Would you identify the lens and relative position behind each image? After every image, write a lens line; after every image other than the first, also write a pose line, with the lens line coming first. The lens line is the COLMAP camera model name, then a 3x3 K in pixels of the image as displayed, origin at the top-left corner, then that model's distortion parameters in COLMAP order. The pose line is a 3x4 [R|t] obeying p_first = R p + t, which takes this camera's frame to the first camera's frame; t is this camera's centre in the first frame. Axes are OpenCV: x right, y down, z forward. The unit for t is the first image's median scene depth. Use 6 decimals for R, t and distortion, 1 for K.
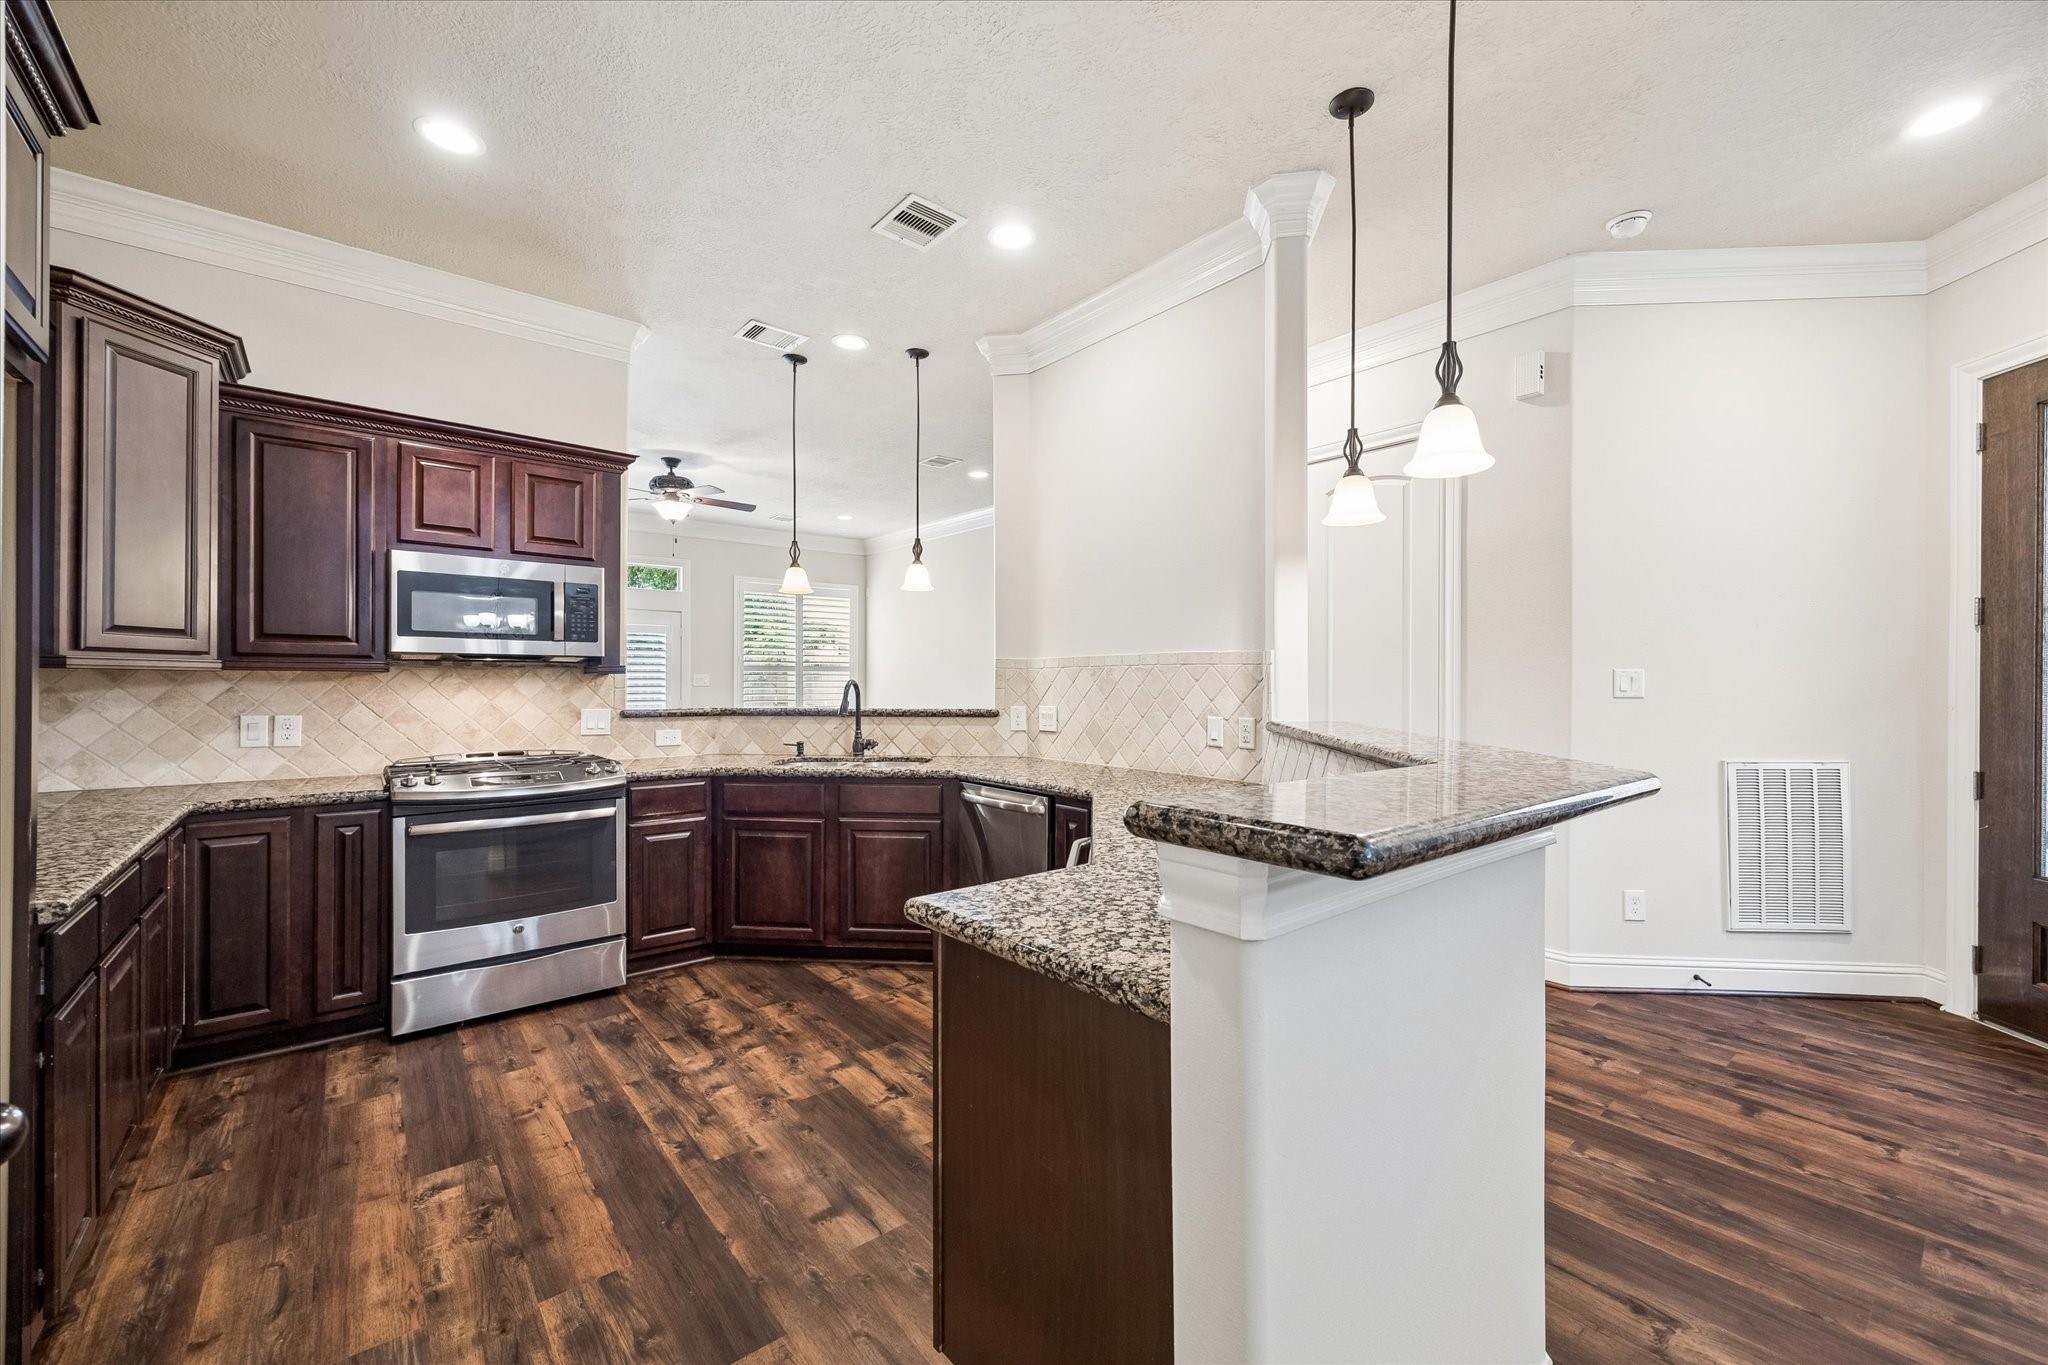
lens RADIAL K [[801.9, 0, 1031.4], [0, 801.9, 680.3], [0, 0, 1]] dist [-0.001433, -0.000928]
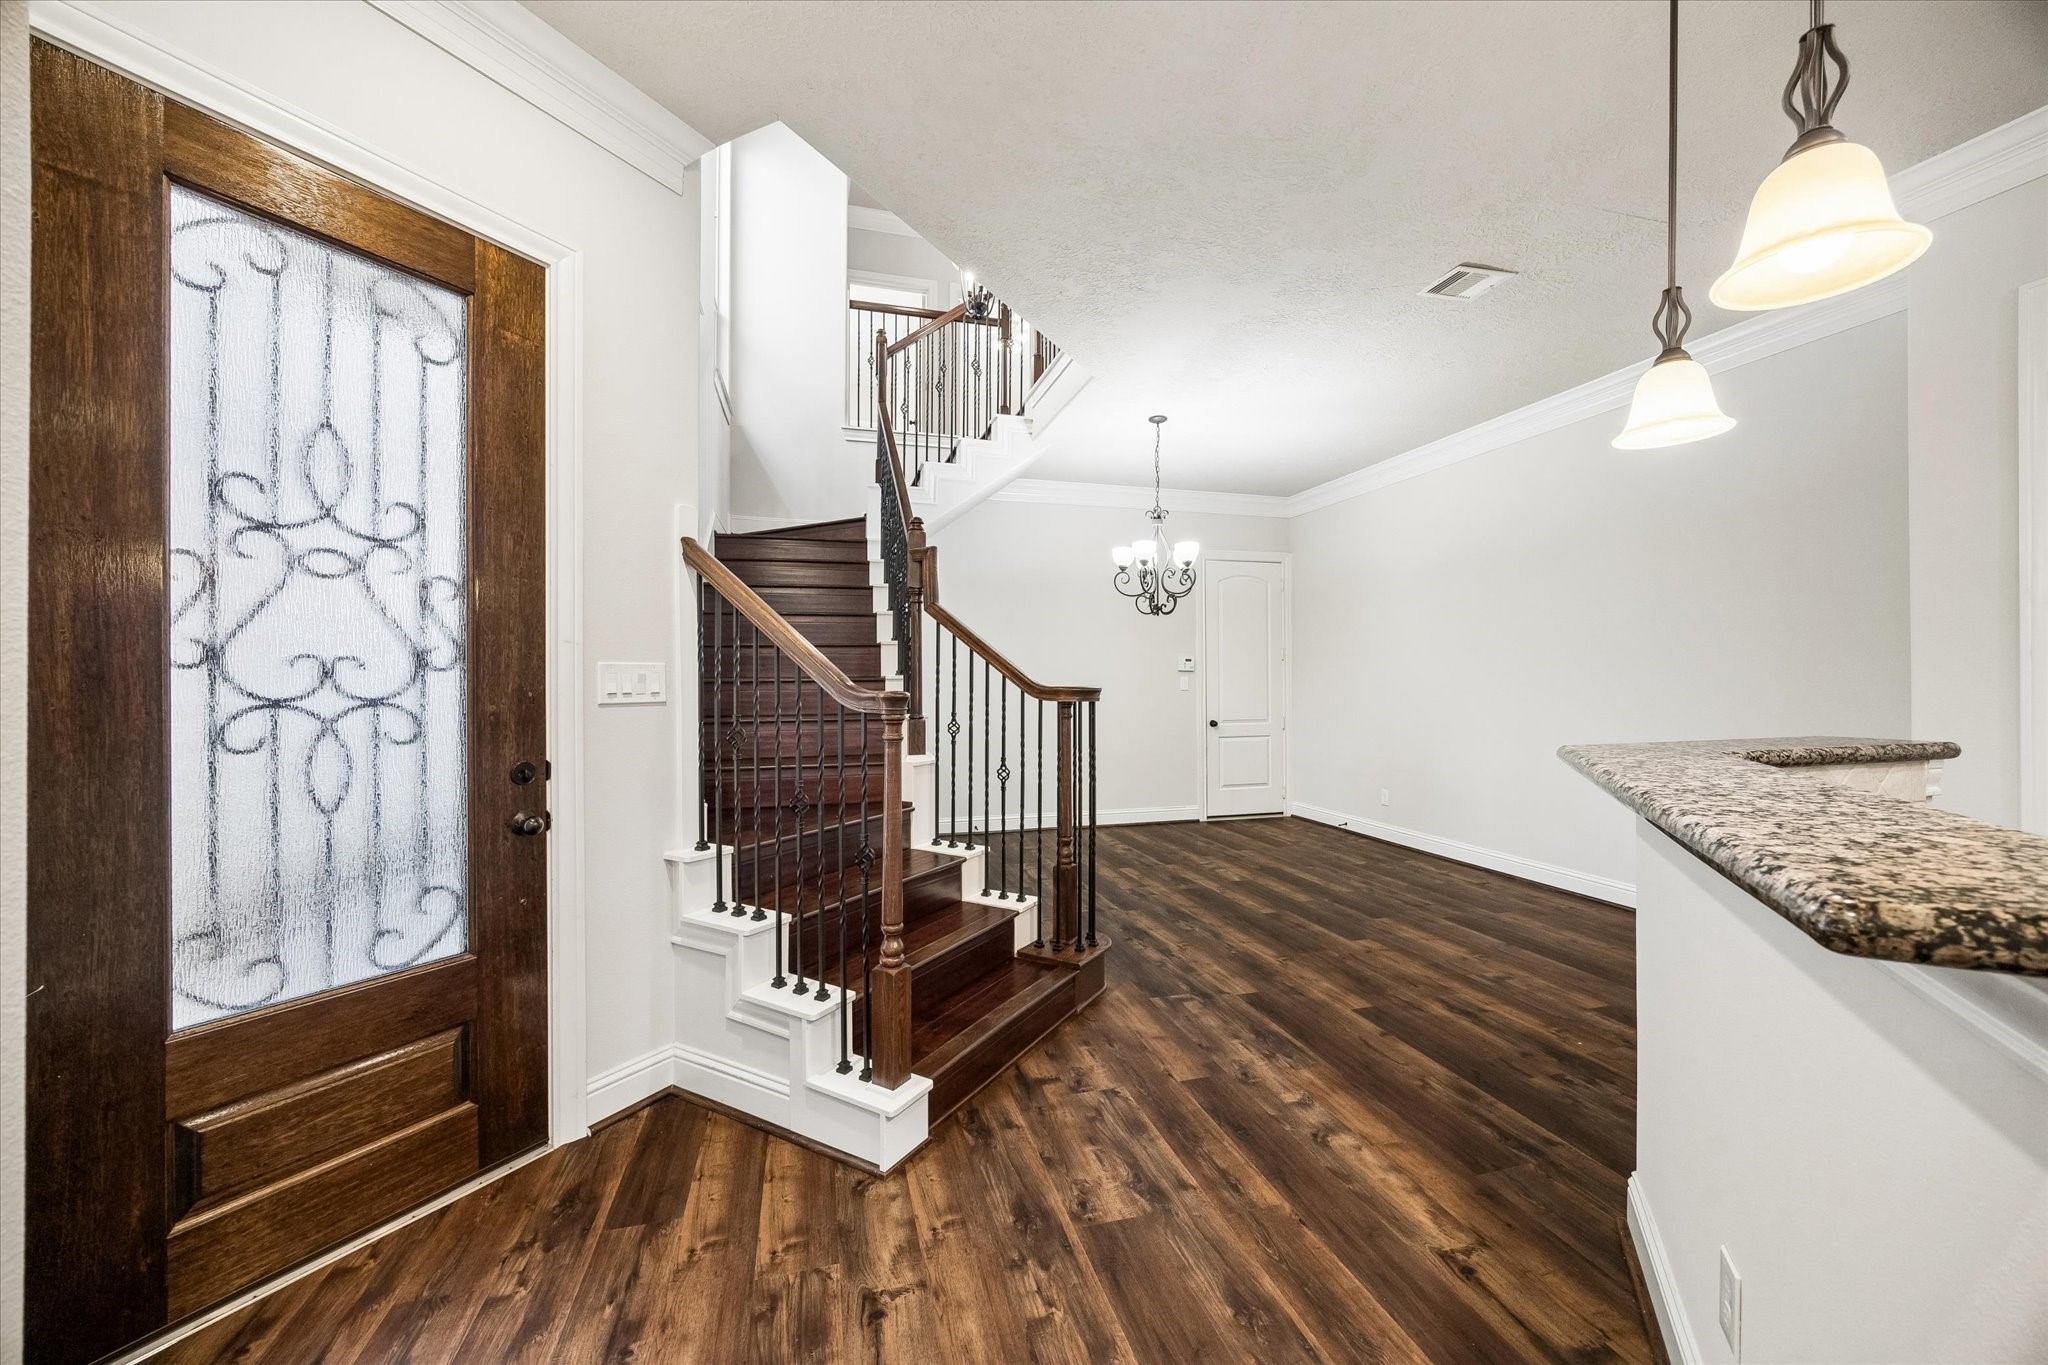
lens RADIAL K [[801.9, 0, 1058.5], [0, 801.9, 679.8], [0, 0, 1]] dist [-0.001433, -0.000928]
pose [[-0.924015, -0.003724, 0.382337, 0.475547], [-0.005745, 0.999975, -0.004143, -0.000796], [-0.382312, -0.006025, -0.924014, 1.240098]]
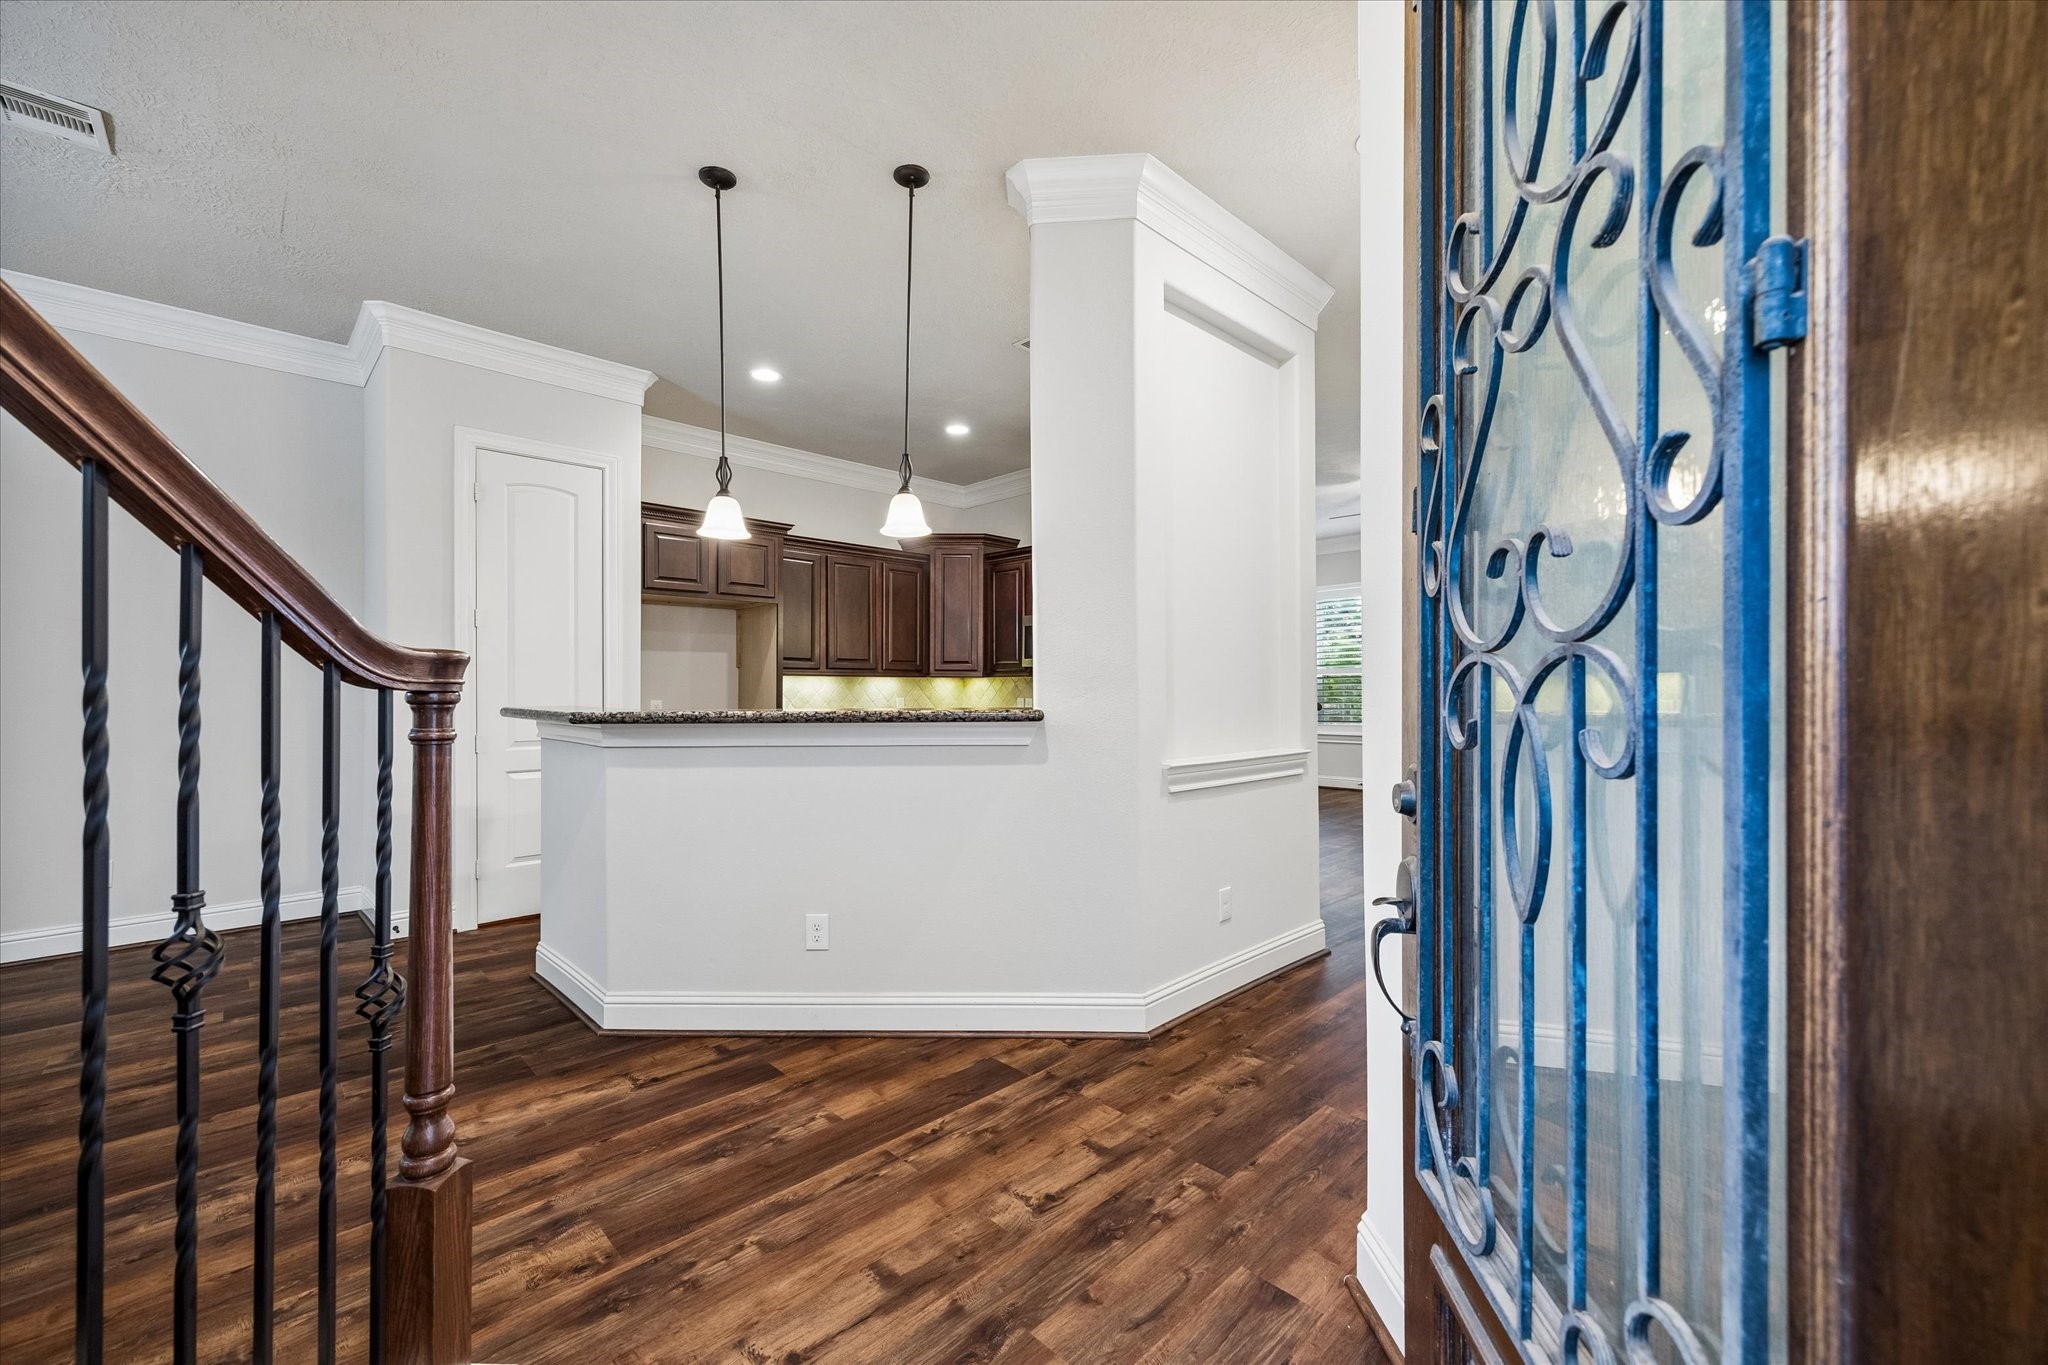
lens RADIAL K [[801.9, 0, 992.7], [0, 801.9, 688.9], [0, 0, 1]] dist [-0.001433, -0.000928]
pose [[0.078577, -0.009156, -0.996866, 1.313337], [0.006613, 0.999941, -0.008663, 0.031492], [0.996886, -0.005912, 0.078633, 0.854997]]
